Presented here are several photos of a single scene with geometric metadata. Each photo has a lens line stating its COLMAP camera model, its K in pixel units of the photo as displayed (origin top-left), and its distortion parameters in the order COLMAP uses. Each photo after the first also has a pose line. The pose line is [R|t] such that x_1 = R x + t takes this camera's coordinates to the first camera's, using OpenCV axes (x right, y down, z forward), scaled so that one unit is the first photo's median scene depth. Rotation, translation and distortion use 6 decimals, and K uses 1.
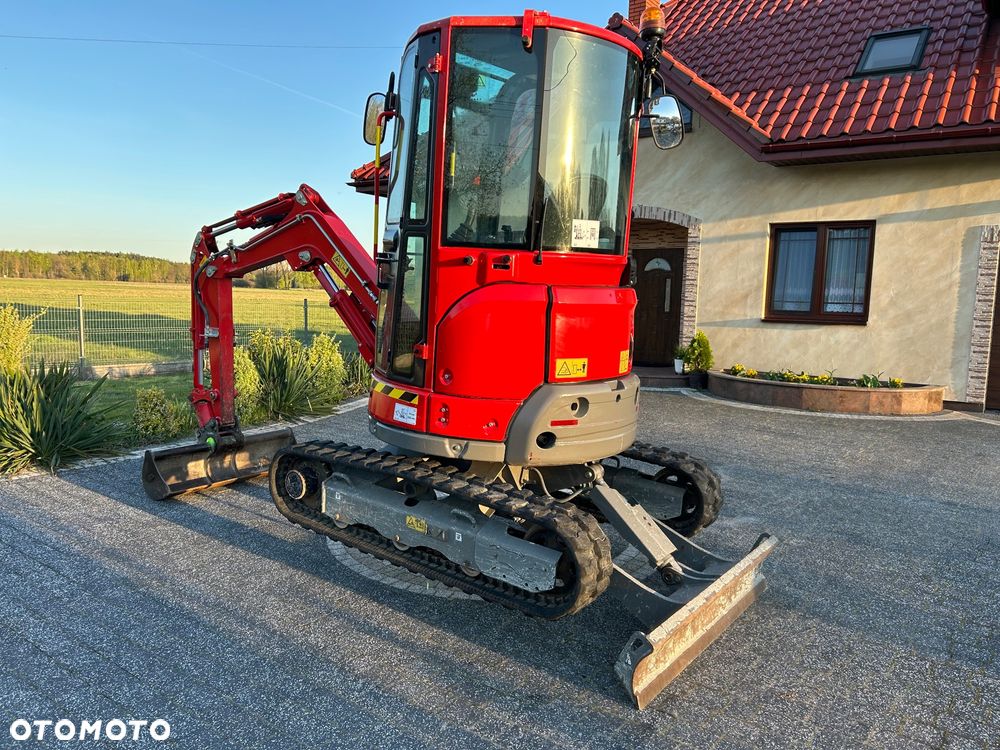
lens RADIAL K [[756.5, 0, 502.3], [0, 756.5, 372.5], [0, 0, 1]] dist [0.035048, -0.031133]
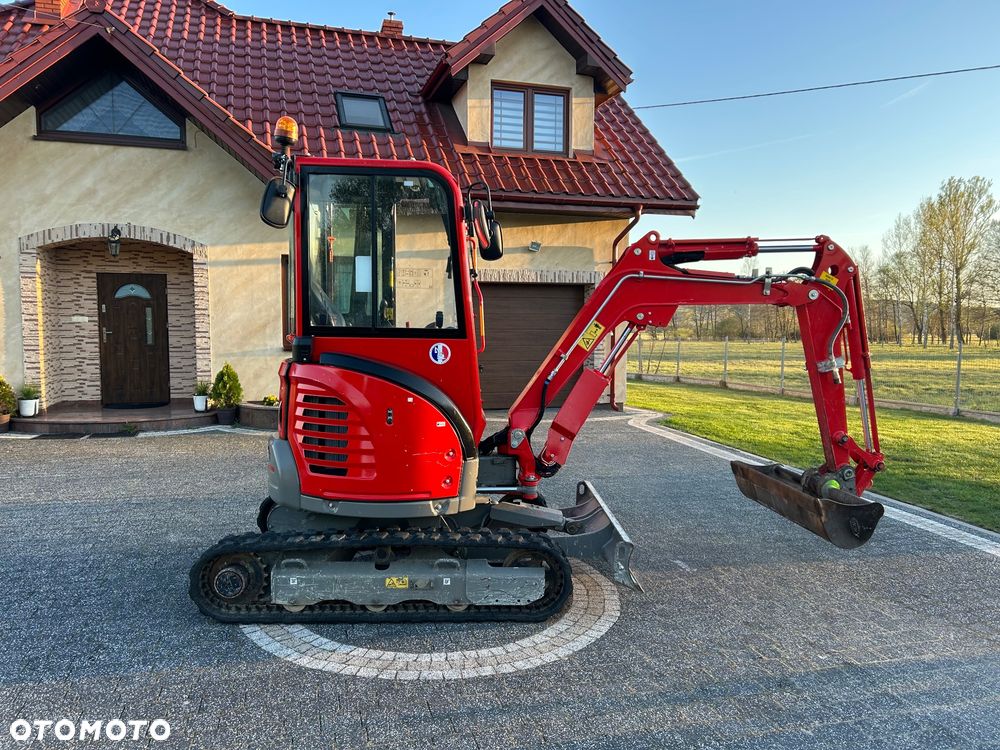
lens RADIAL K [[751.1, 0, 503.2], [0, 751.1, 380.1], [0, 0, 1]] dist [0.057321, -0.065483]
pose [[0.605622, -0.079347, 0.791787, -0.306638], [0.095363, 0.995082, 0.026778, -0.029435], [-0.790018, 0.059290, 0.610211, 0.169641]]
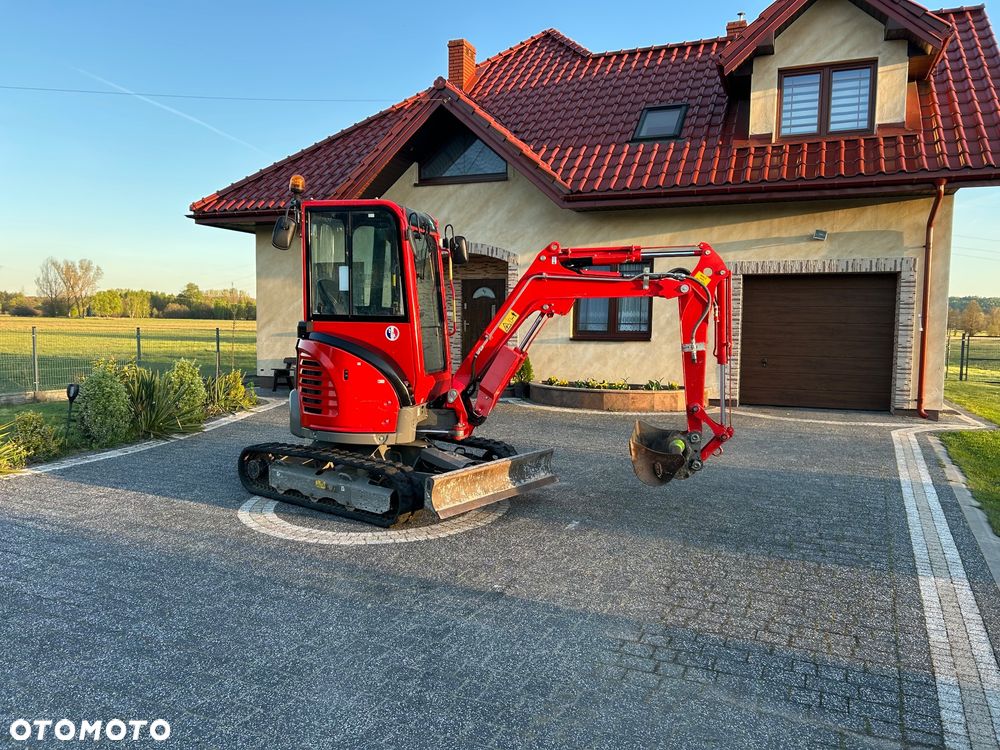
lens RADIAL K [[753.5, 0, 502.7], [0, 753.5, 373.0], [0, 0, 1]] dist [0.053742, -0.057409]
pose [[0.973156, -0.031365, 0.227999, -0.038610], [0.038469, 0.998901, -0.026780, 0.013966], [-0.226909, 0.034832, 0.973293, -0.142193]]
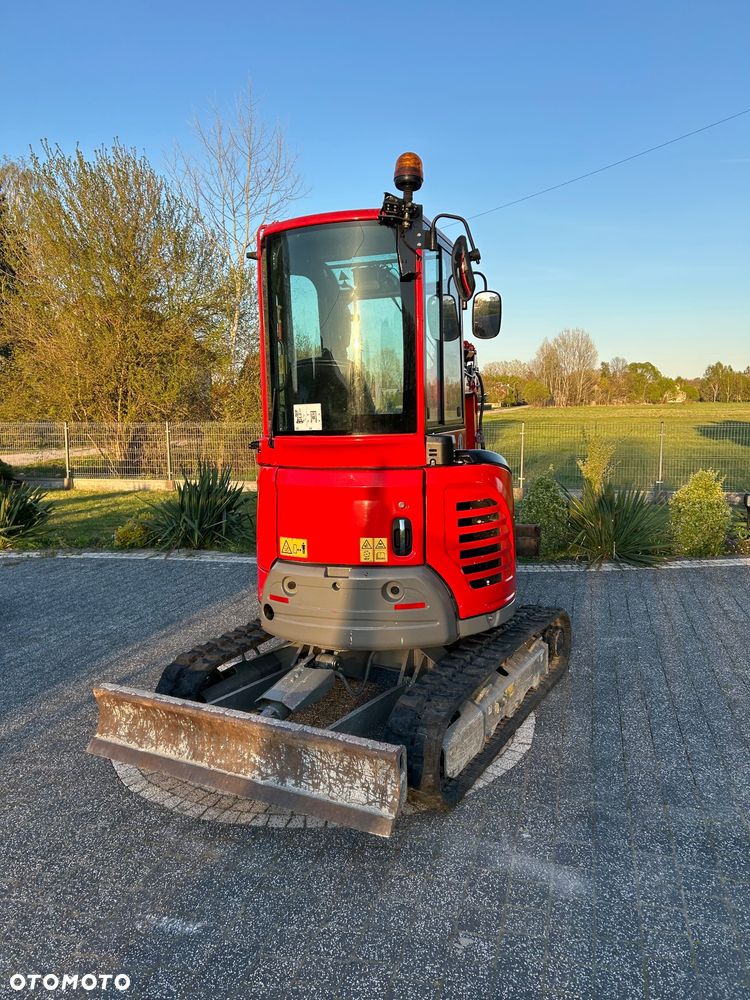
lens RADIAL K [[752.8, 0, 375.0], [0, 752.8, 500.0], [0, 0, 1]] dist [0.052370, -0.054536]
pose [[0.362900, 0.085082, -0.927936, 0.359624], [-0.077952, 0.995104, 0.060755, -0.037077], [0.928562, 0.050287, 0.367756, 0.344000]]
